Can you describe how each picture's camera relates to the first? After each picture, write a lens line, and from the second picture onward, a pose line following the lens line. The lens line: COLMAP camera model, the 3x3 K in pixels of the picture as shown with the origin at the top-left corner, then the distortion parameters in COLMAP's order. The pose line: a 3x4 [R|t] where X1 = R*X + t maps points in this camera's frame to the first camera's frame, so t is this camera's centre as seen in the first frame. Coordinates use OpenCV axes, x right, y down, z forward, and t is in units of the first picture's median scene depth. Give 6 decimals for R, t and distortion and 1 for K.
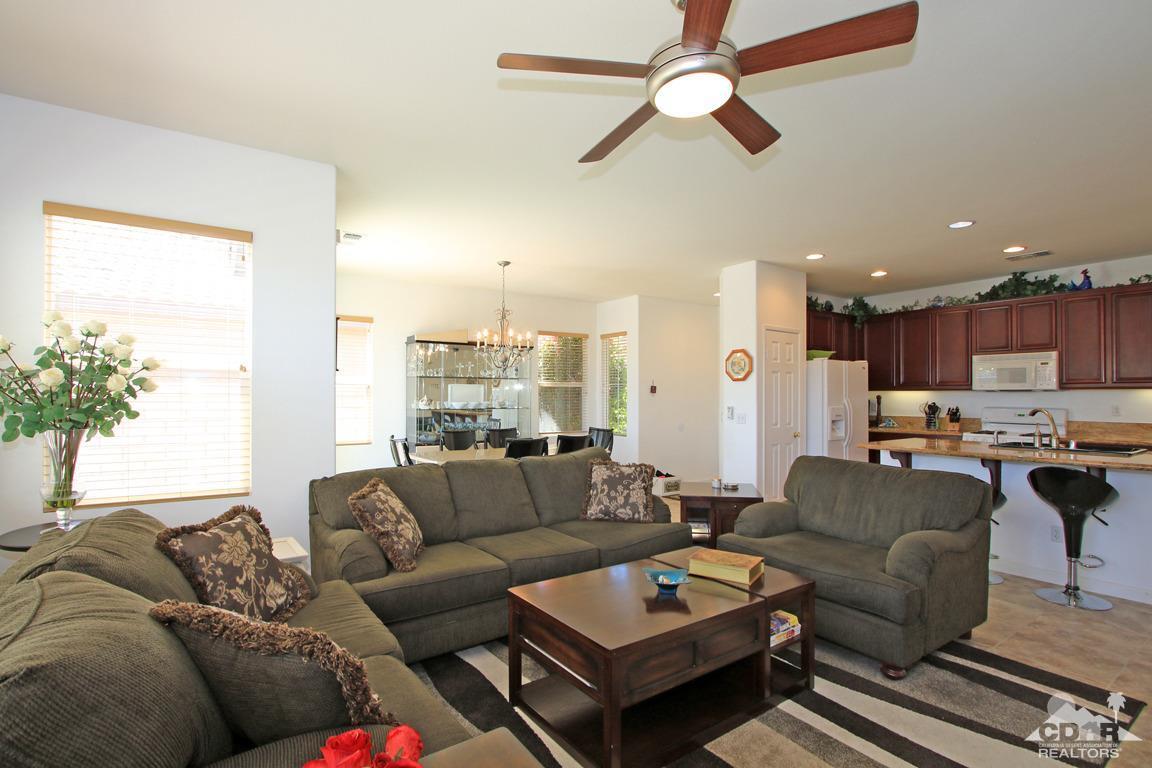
lens RADIAL K [[546.8, 0, 569.1], [0, 546.8, 384.3], [0, 0, 1]] dist [0.002894, 0.000269]
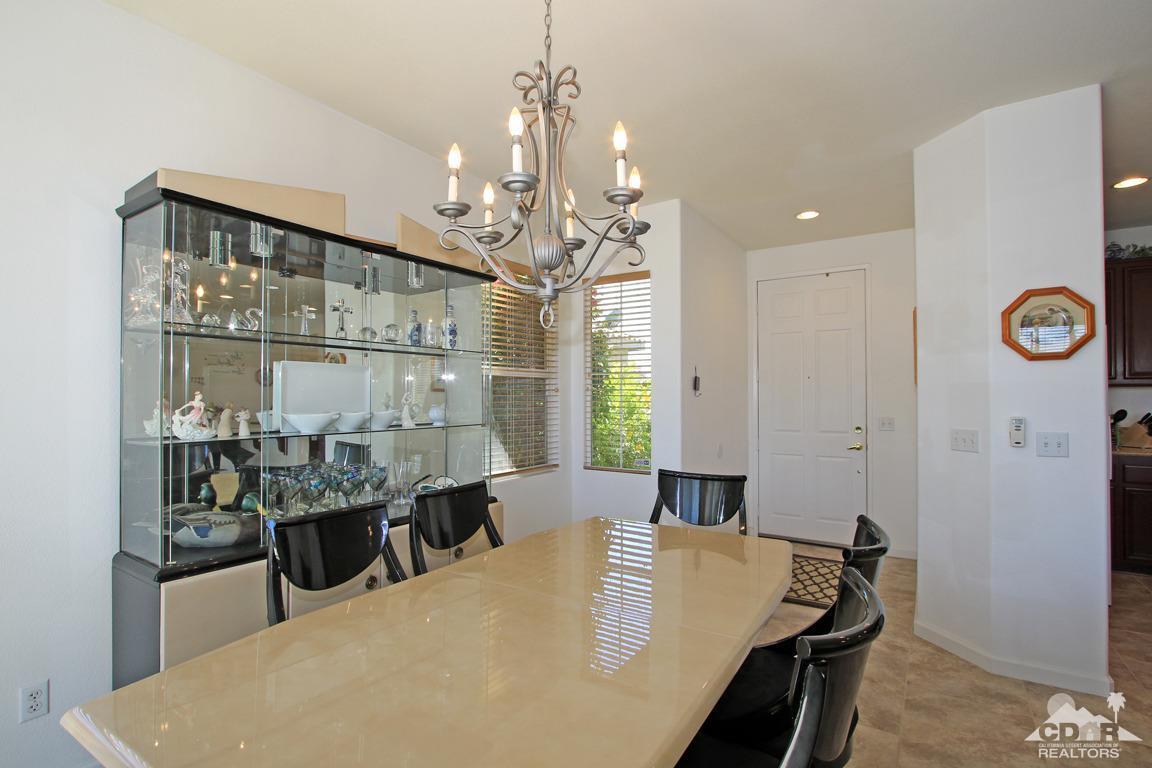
lens RADIAL K [[546.8, 0, 582.5], [0, 546.8, 386.6], [0, 0, 1]] dist [0.002894, 0.000269]
pose [[0.928926, 0.002368, 0.370257, -0.169440], [-0.003294, 0.999993, 0.001869, 0.013991], [-0.370250, -0.002956, 0.928928, 0.611173]]
